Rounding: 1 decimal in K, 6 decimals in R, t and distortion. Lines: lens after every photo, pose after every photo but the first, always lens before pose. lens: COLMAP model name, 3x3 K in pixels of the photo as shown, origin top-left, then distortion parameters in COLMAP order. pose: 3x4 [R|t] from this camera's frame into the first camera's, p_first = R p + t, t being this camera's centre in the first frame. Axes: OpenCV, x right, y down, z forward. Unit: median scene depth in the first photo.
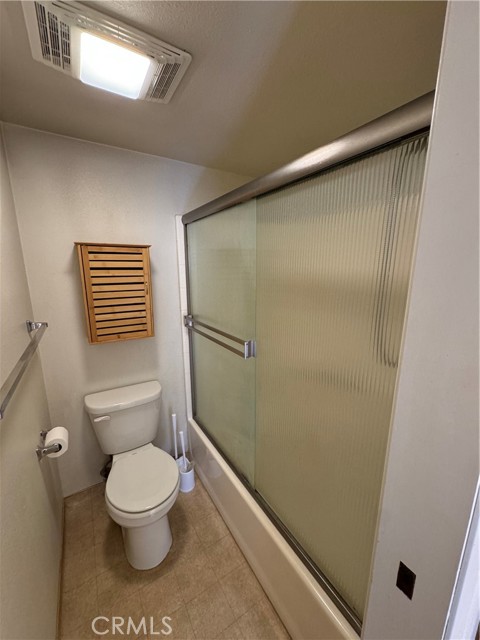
lens RADIAL K [[254.9, 0, 240.3], [0, 254.9, 321.1], [0, 0, 1]] dist [-0.002072, 0.000278]
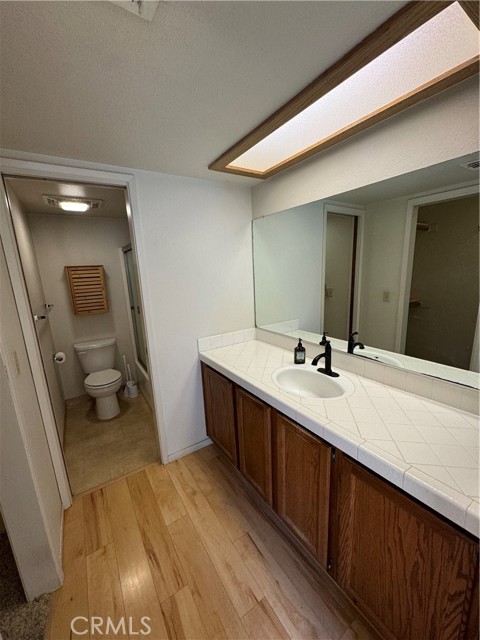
lens RADIAL K [[254.9, 0, 239.9], [0, 254.9, 320.6], [0, 0, 1]] dist [-0.002072, 0.000278]
pose [[0.998484, -0.054690, 0.006288, 0.701983], [0.054772, 0.998405, -0.013720, 0.229818], [-0.005528, 0.014043, 0.999886, -1.024536]]
